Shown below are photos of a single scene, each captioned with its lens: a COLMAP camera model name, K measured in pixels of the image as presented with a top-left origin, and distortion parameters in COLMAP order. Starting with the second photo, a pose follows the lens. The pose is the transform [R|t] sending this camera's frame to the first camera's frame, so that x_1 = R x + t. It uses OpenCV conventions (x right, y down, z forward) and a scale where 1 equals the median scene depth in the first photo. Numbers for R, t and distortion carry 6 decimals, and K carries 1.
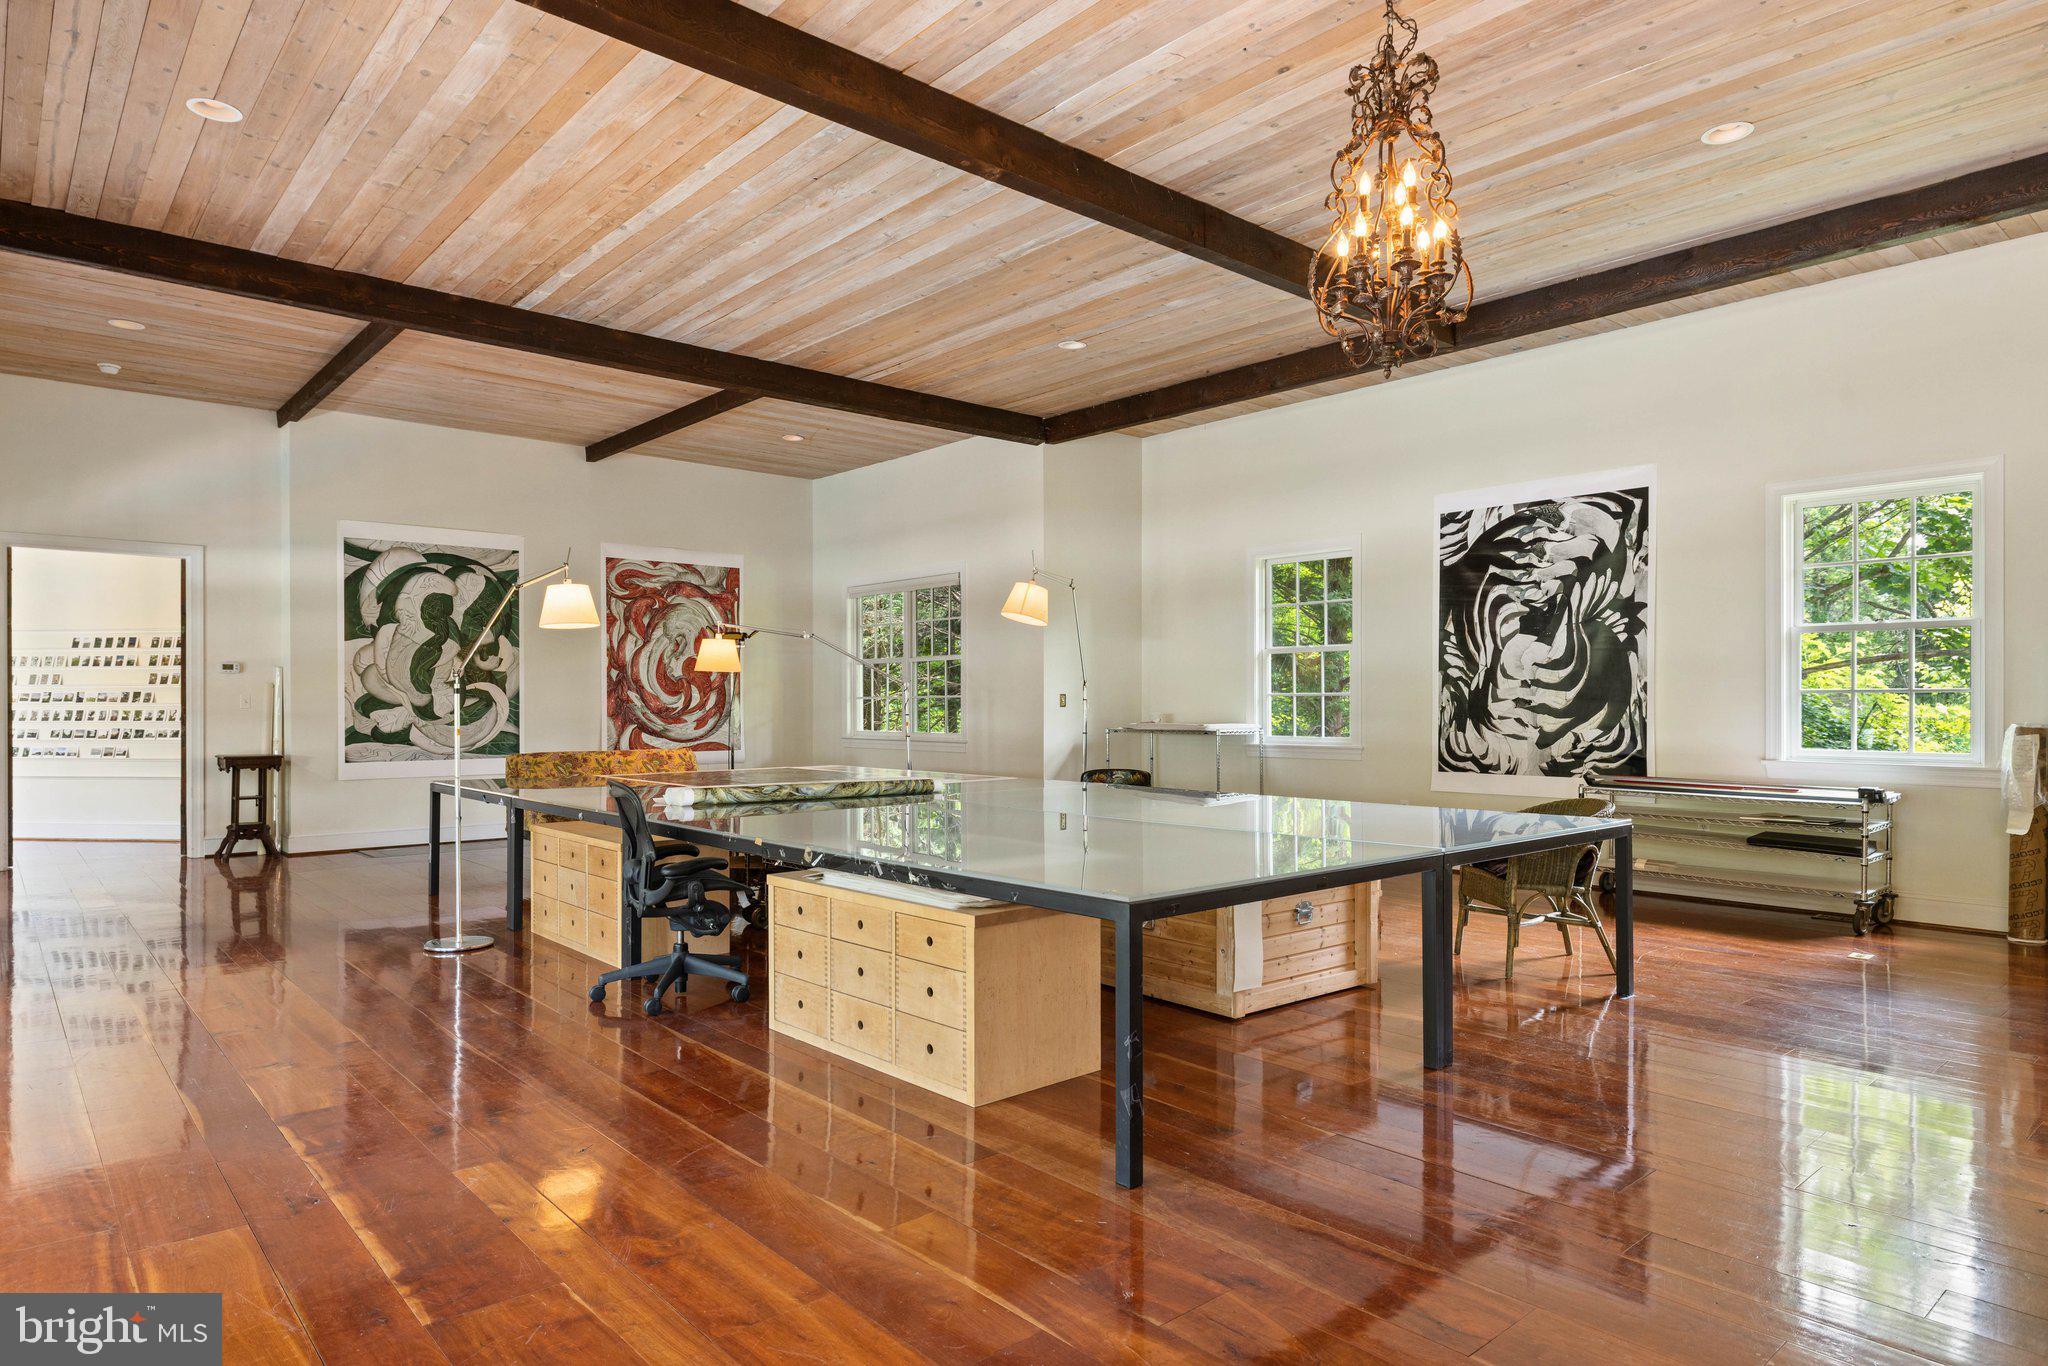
lens RADIAL K [[1179.4, 0, 1021.4], [0, 1179.4, 698.4], [0, 0, 1]] dist [0.001820, 0.000135]
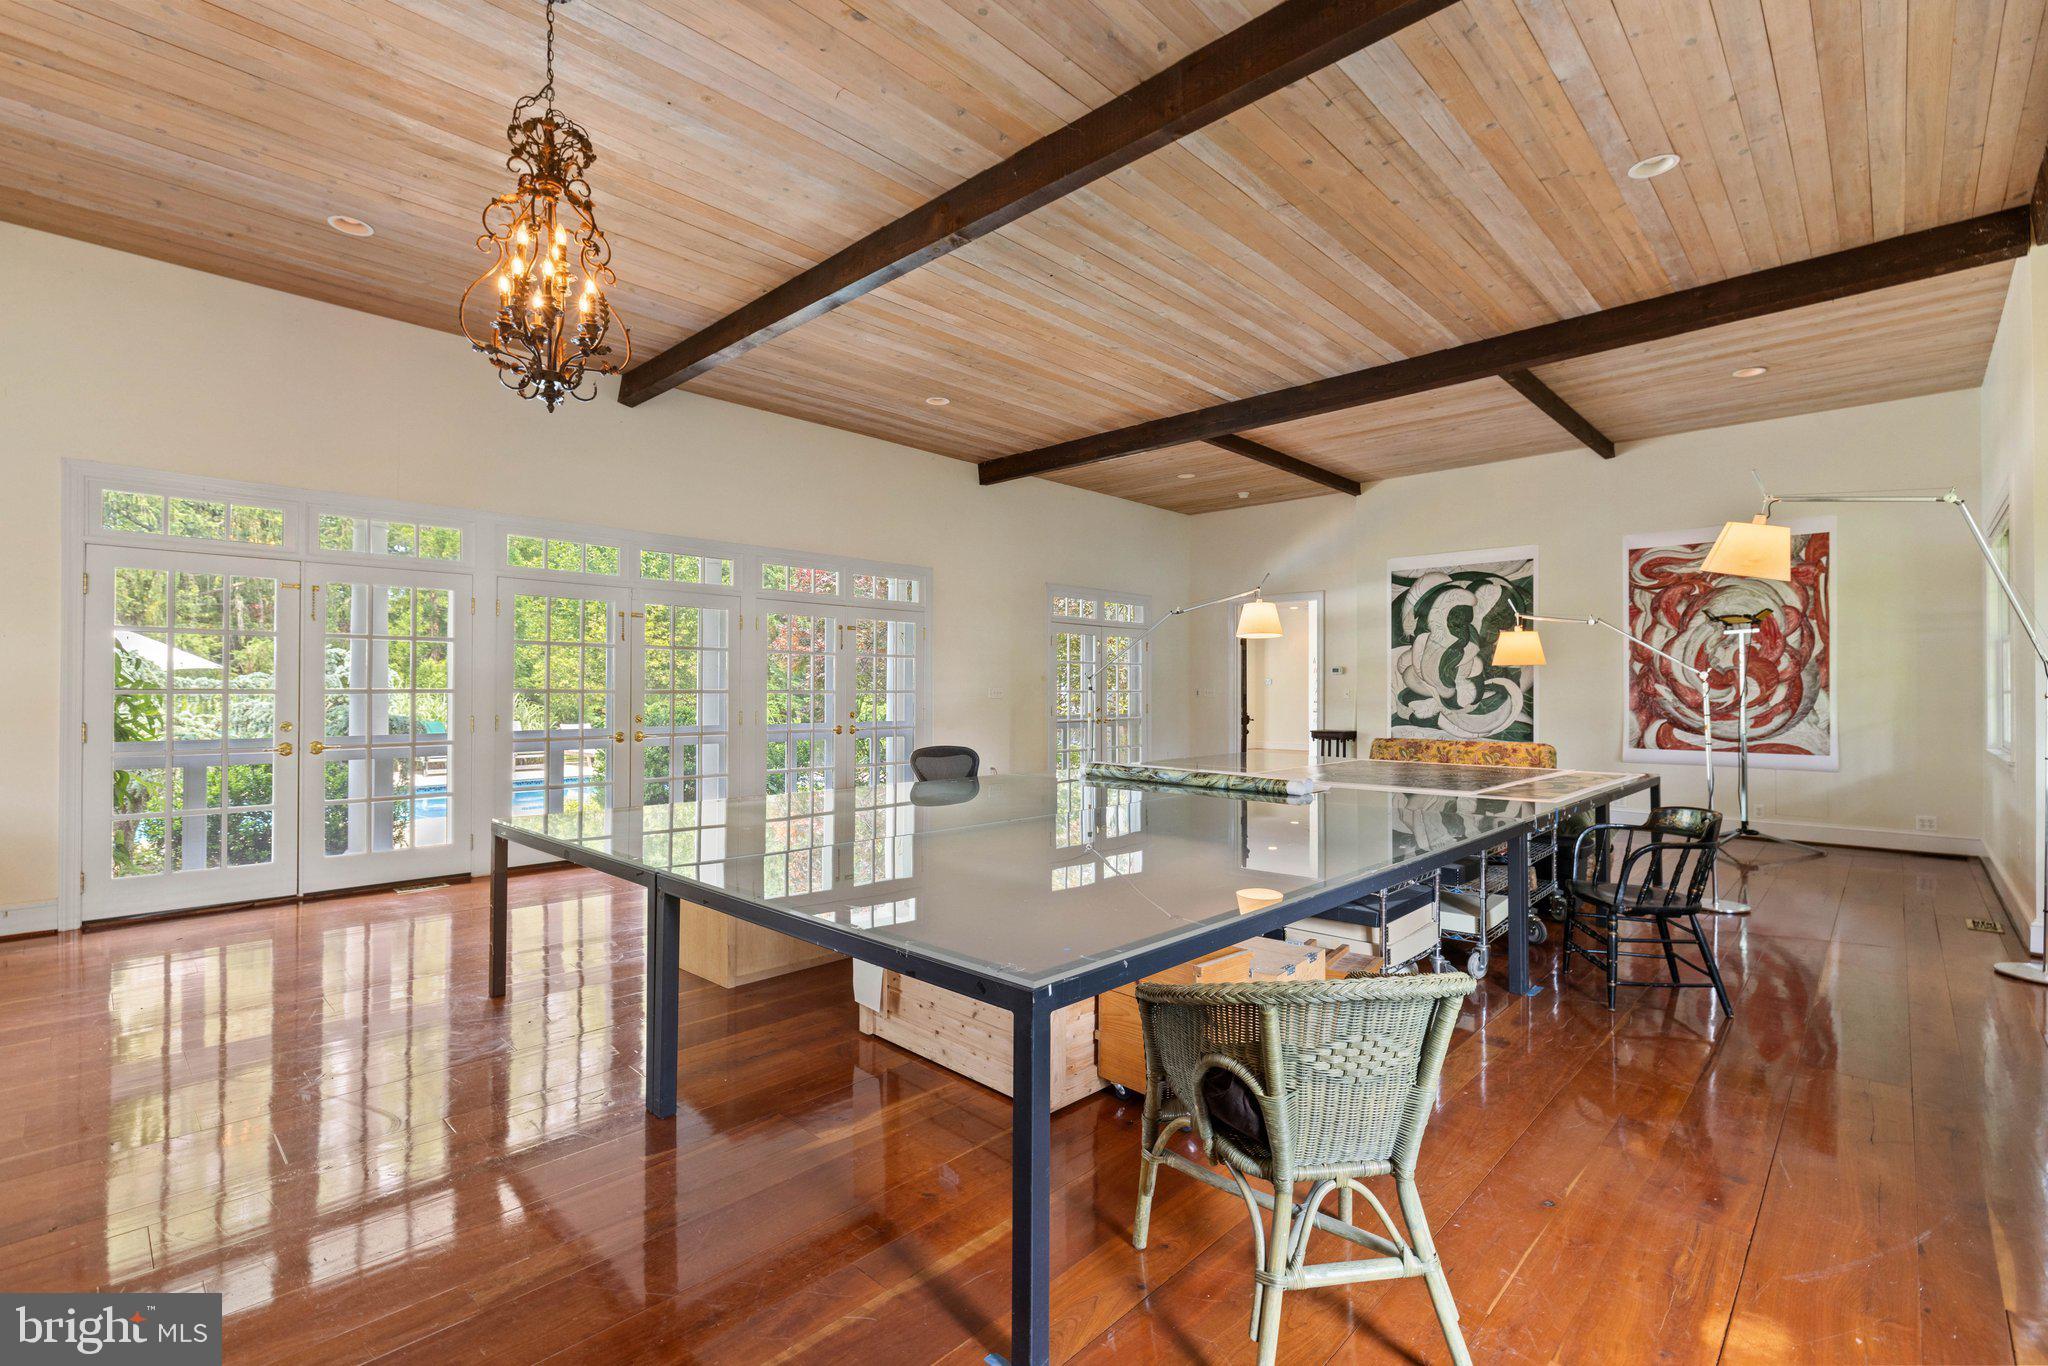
lens RADIAL K [[924.9, 0, 1021.2], [0, 924.9, 678.0], [0, 0, 1]] dist [-0.005186, -0.000296]
pose [[0.080582, -0.012060, -0.996675, 0.414651], [0.000936, 0.999927, -0.012024, -0.003016], [0.996748, 0.000036, 0.080588, 0.468647]]
